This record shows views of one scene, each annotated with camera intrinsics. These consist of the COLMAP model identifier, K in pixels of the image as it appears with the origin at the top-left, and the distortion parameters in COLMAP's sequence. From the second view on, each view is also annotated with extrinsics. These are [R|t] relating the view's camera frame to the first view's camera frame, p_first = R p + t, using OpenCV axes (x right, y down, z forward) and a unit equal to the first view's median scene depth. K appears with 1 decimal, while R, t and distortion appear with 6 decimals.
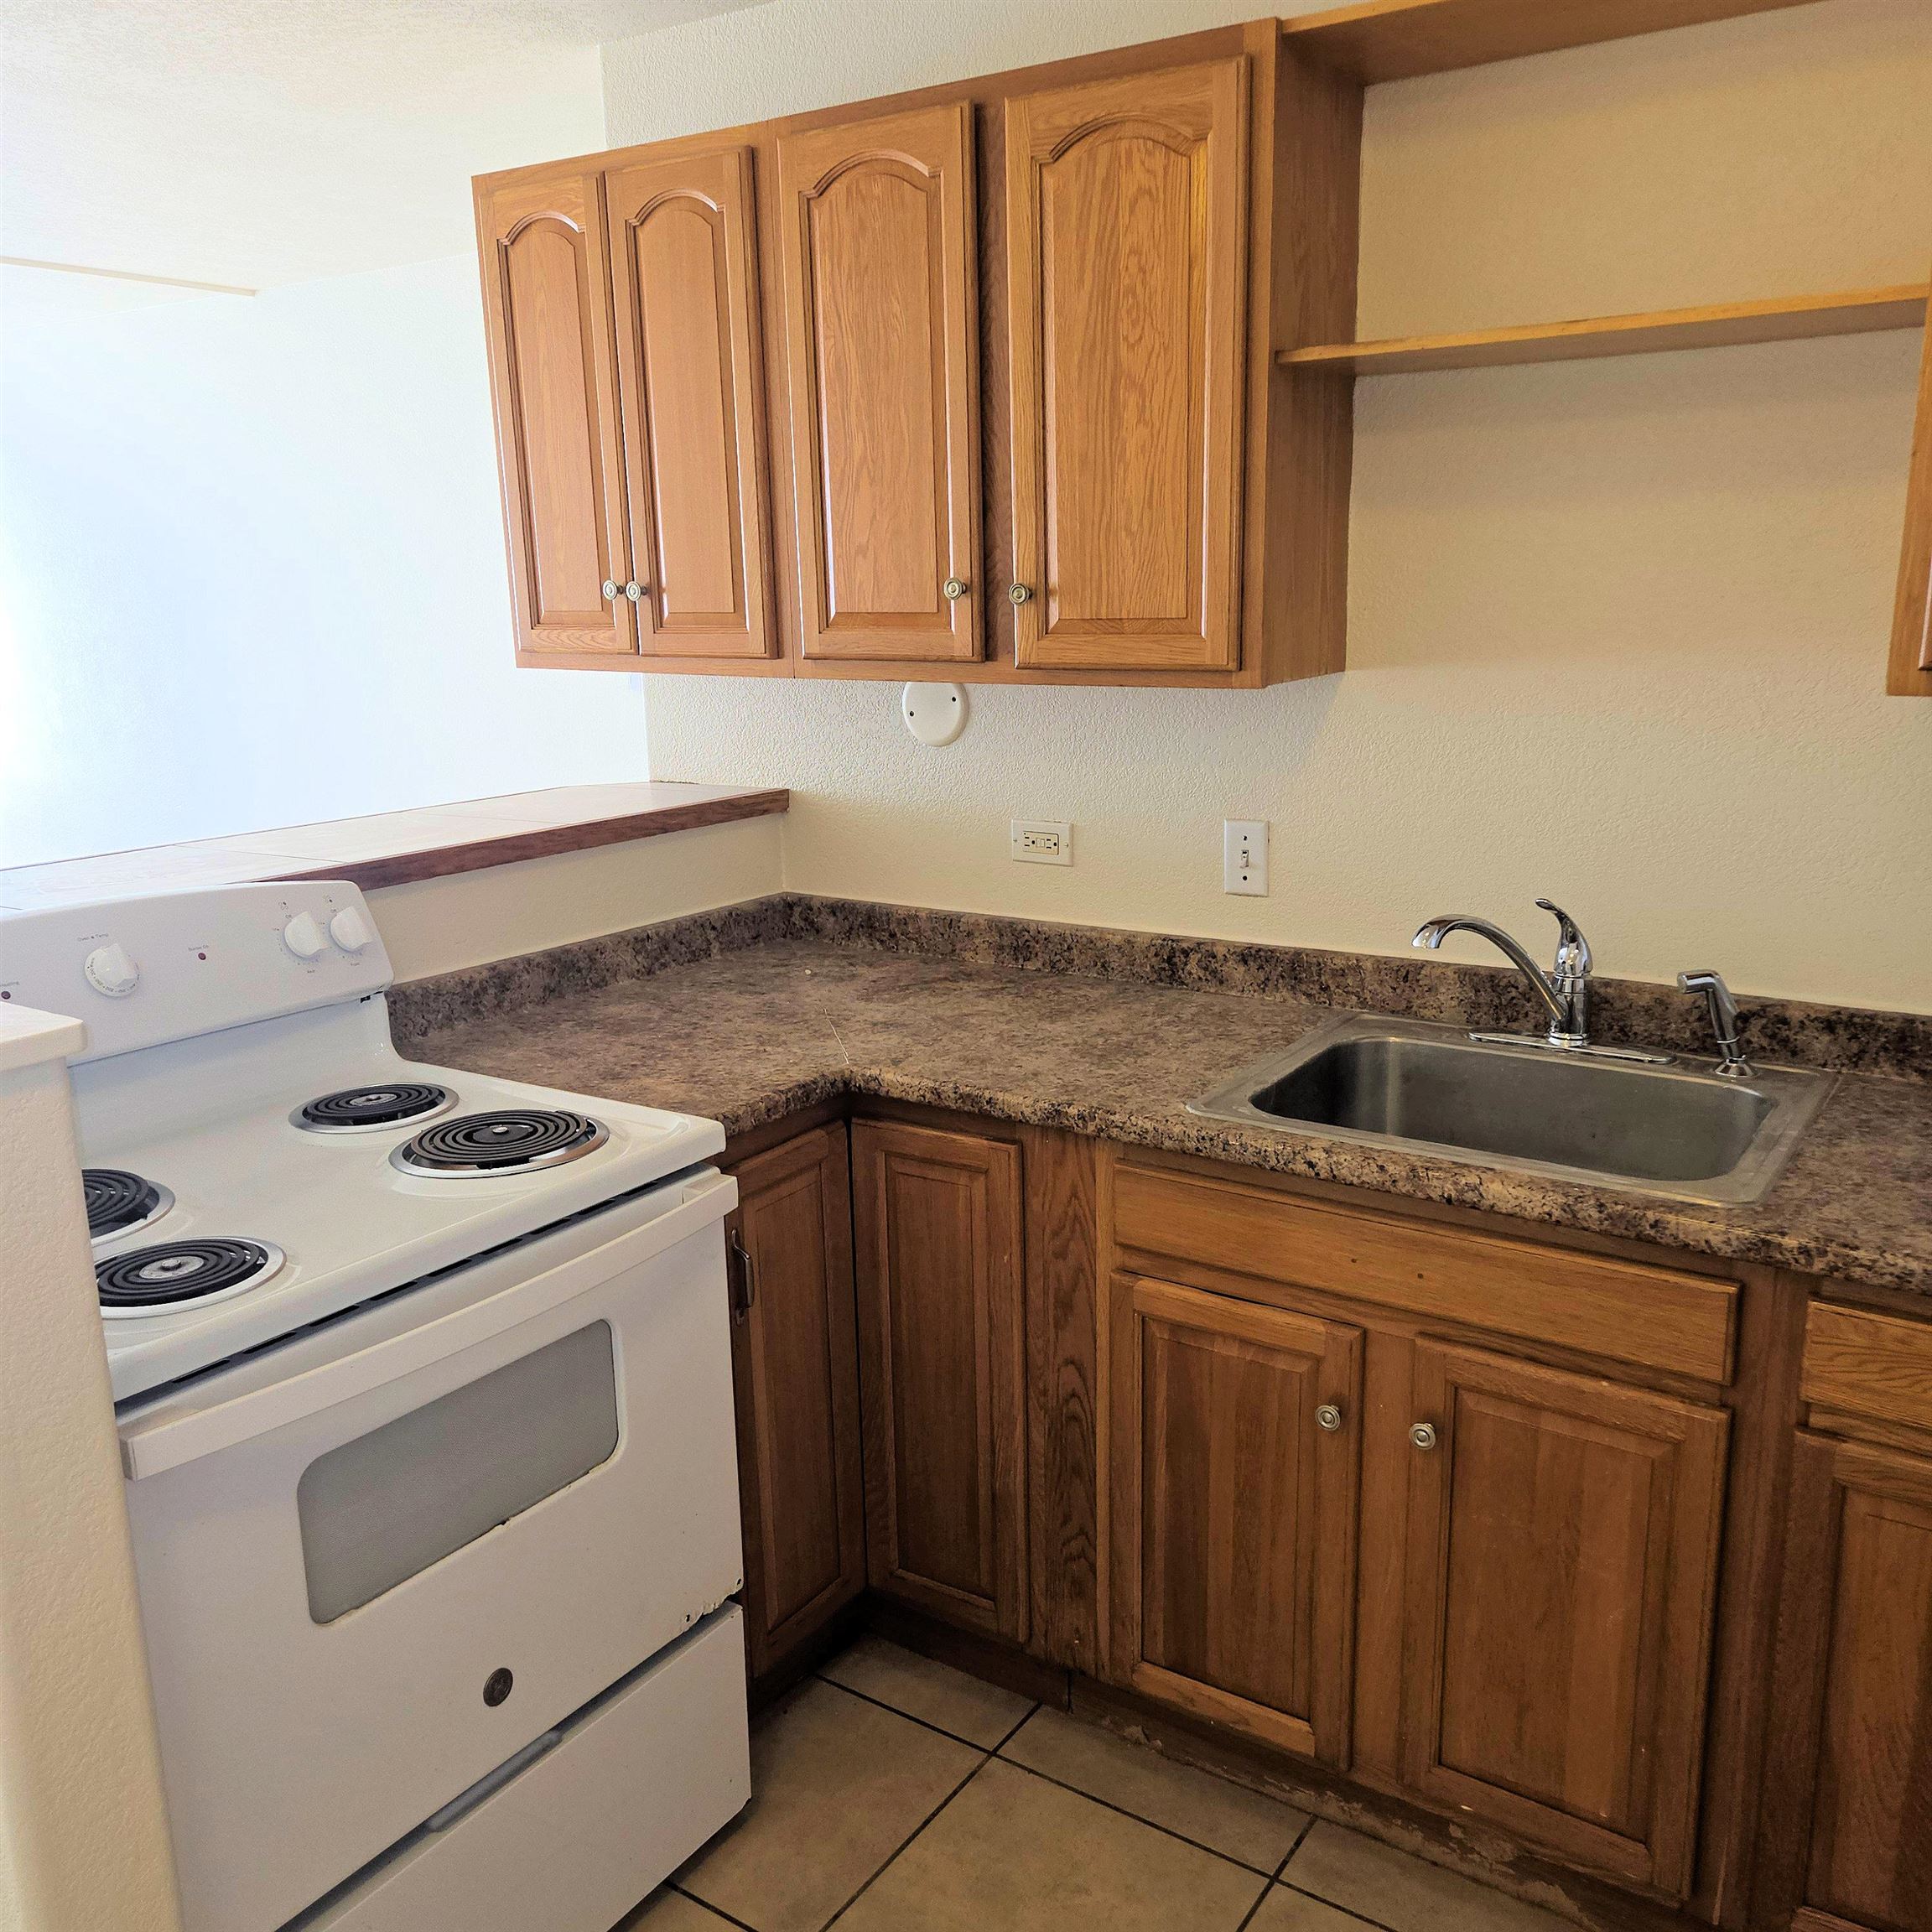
lens RADIAL K [[1740.8, 0, 963.7], [0, 1740.8, 976.8], [0, 0, 1]] dist [0.068022, -0.038112]
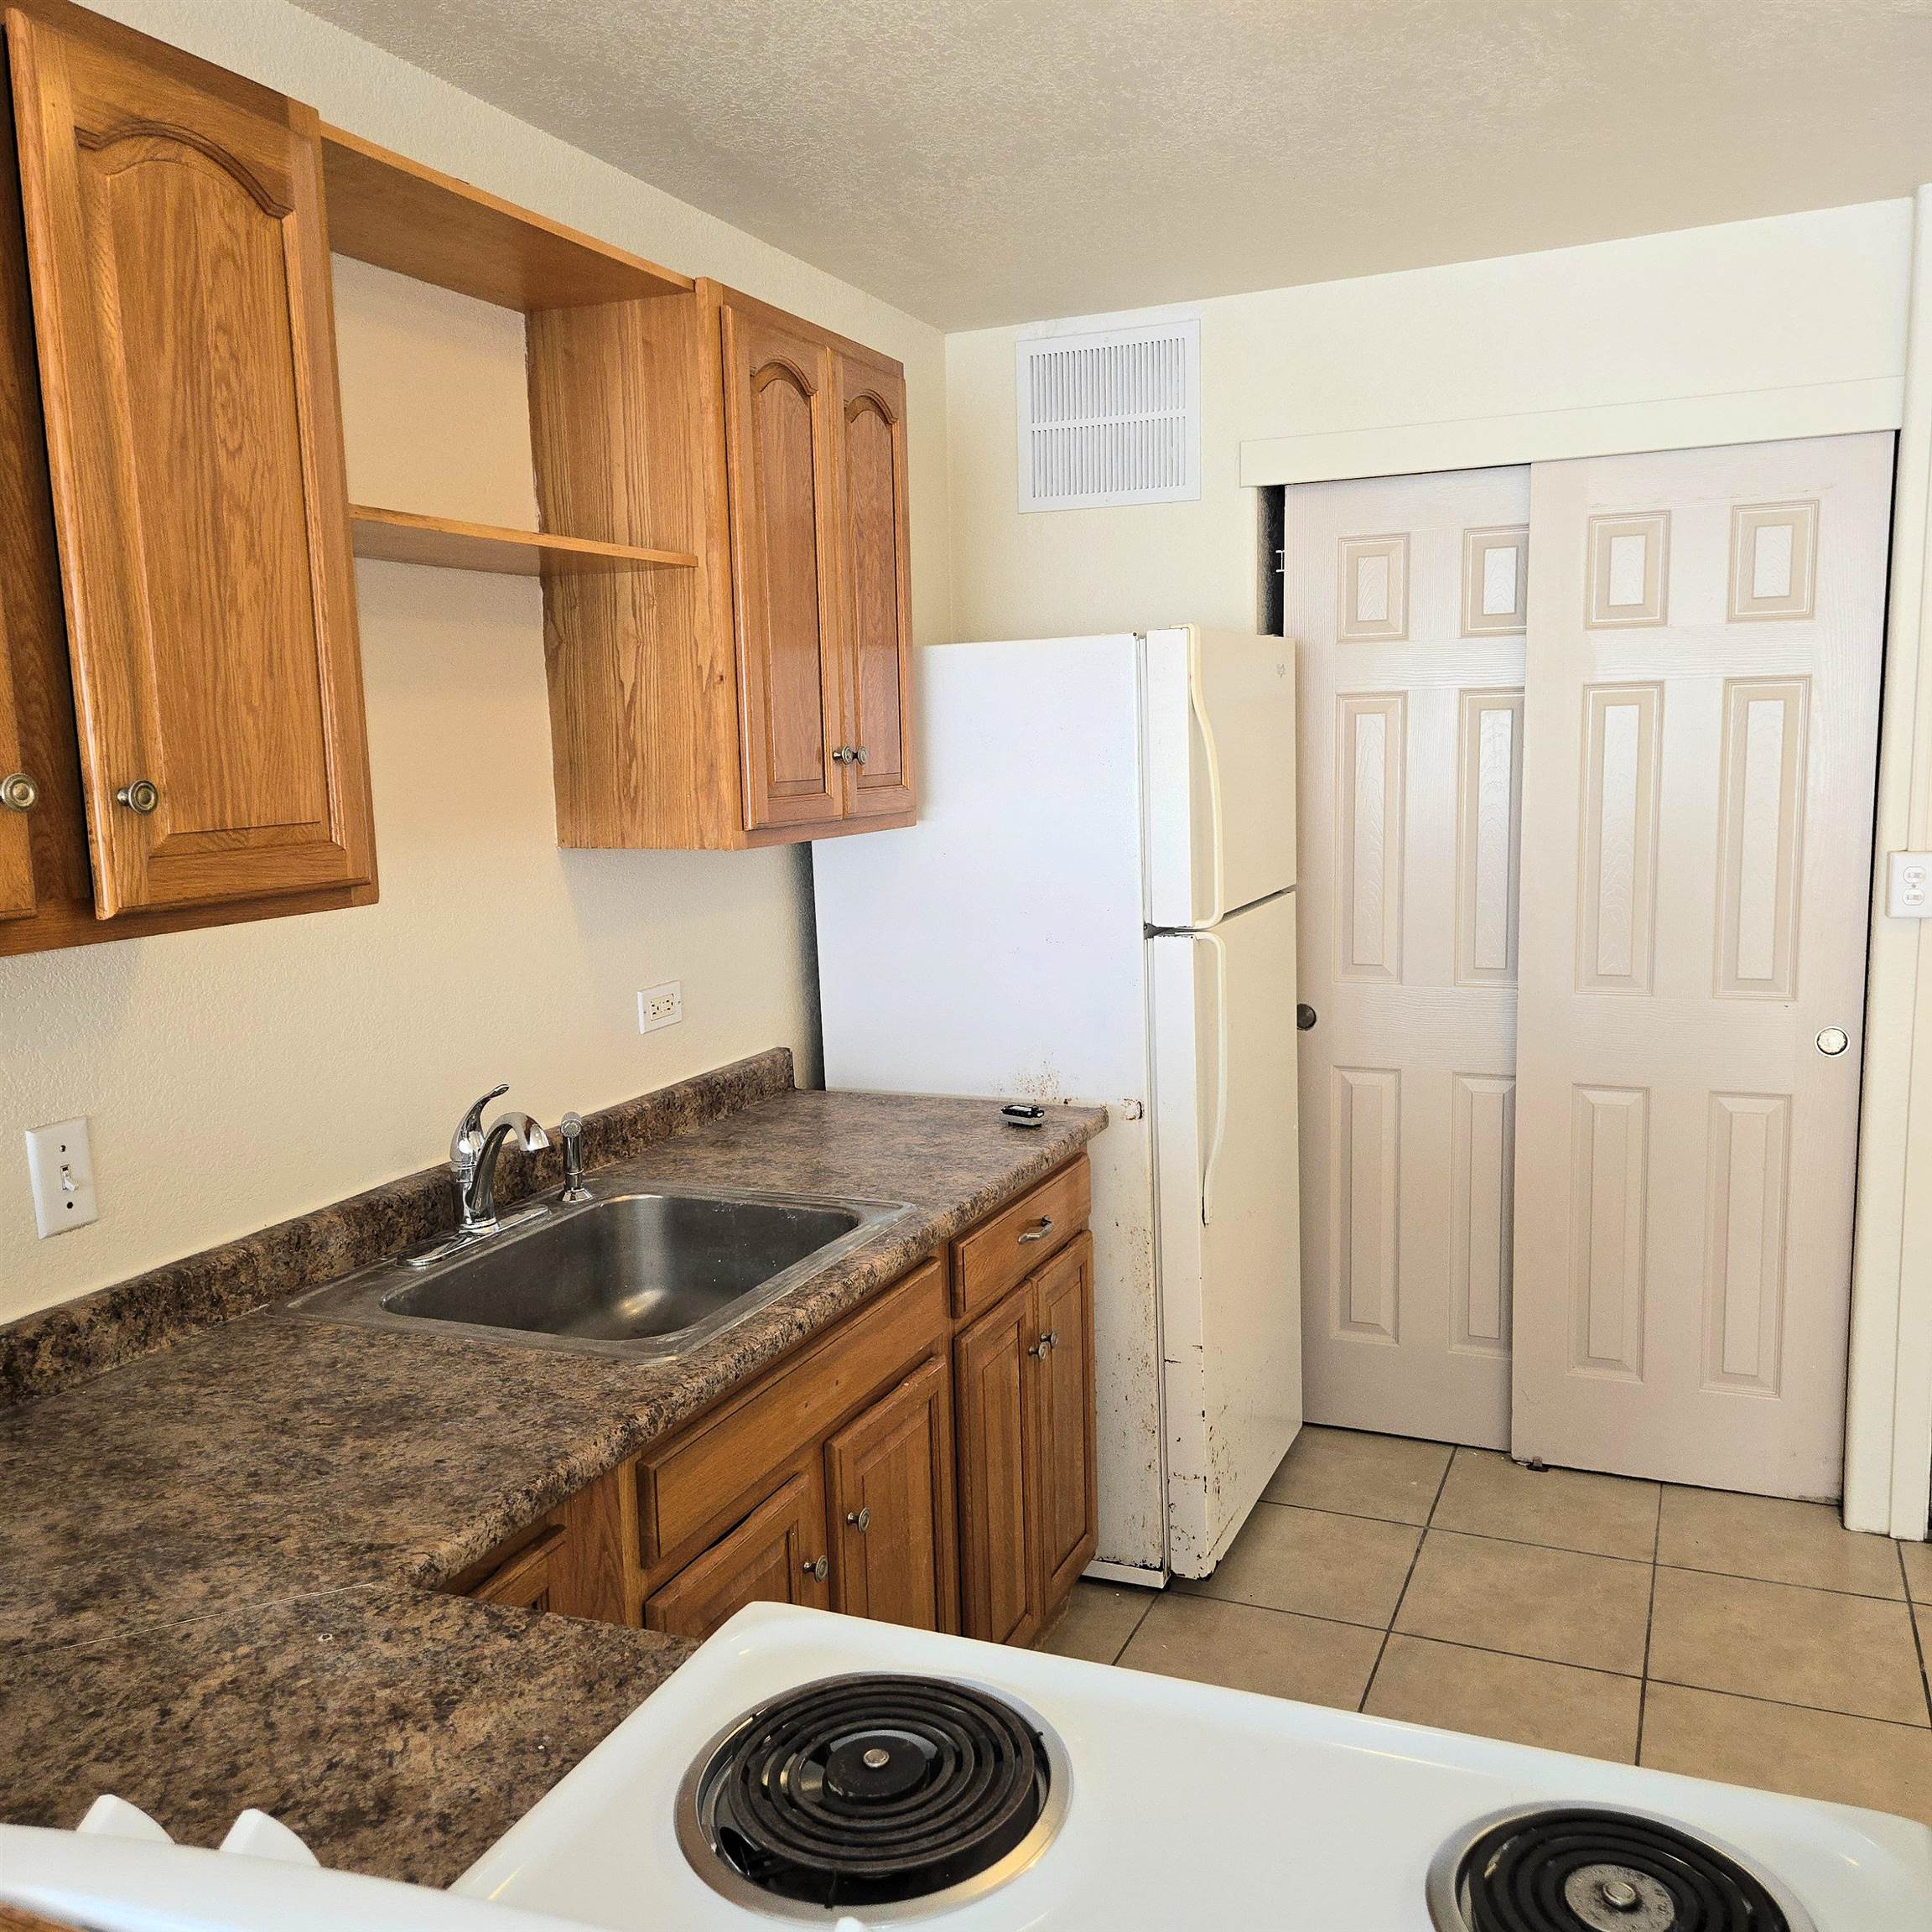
lens RADIAL K [[1740.8, 0, 962.3], [0, 1740.8, 962.2], [0, 0, 1]] dist [0.068022, -0.038112]
pose [[-0.195112, -0.101663, 0.975498, -0.671578], [0.253539, 0.955578, 0.150298, -0.190166], [-0.947444, 0.276651, -0.160669, 0.872401]]
